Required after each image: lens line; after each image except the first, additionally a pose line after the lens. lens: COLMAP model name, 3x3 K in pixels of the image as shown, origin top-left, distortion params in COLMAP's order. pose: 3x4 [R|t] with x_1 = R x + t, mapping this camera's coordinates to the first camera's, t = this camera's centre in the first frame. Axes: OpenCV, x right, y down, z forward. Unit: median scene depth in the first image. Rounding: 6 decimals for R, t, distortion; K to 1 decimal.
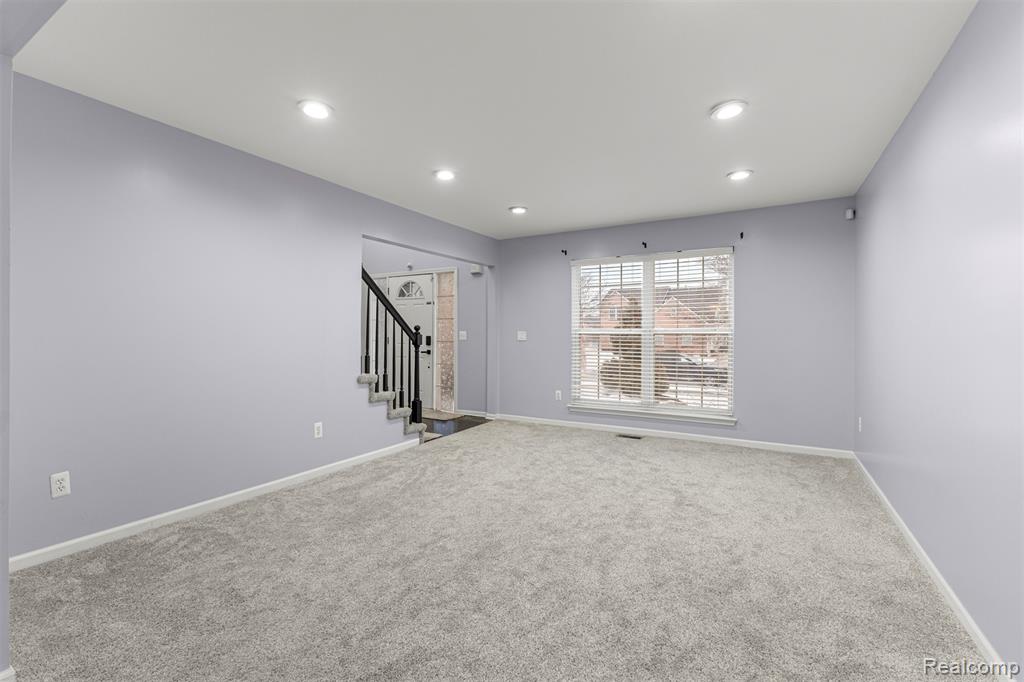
lens RADIAL K [[440.0, 0, 513.6], [0, 440.0, 340.6], [0, 0, 1]] dist [0.007391, 0.000426]
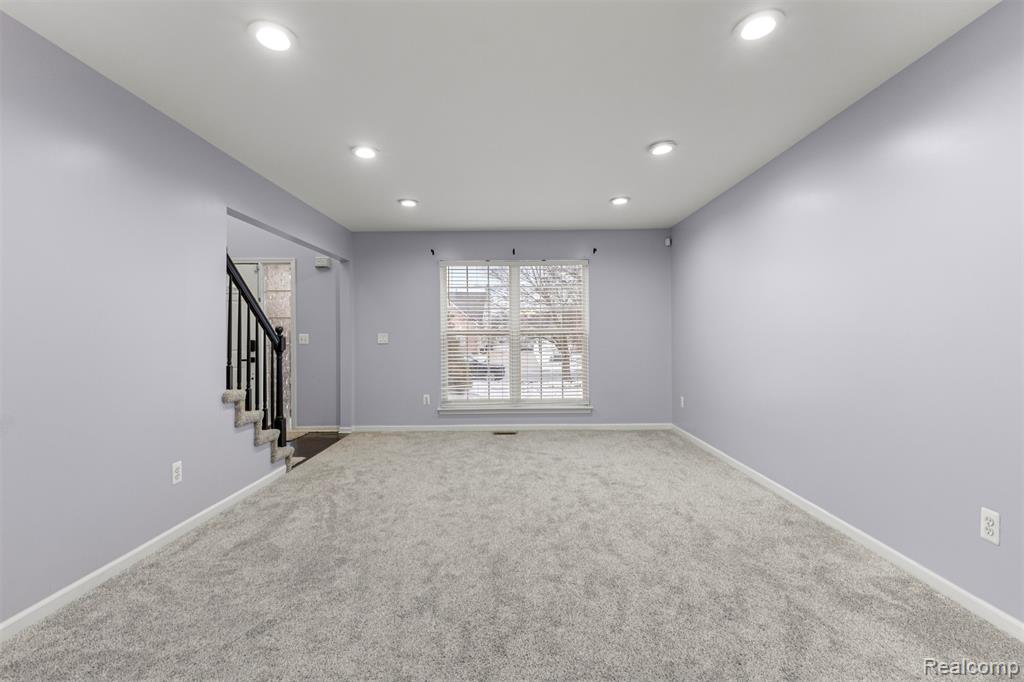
lens RADIAL K [[440.0, 0, 511.6], [0, 440.0, 335.1], [0, 0, 1]] dist [0.007391, 0.000426]
pose [[0.872731, -0.009163, 0.488116, -0.318496], [0.017236, 0.999779, -0.012048, -0.002277], [-0.487897, 0.018928, 0.872696, 0.101894]]
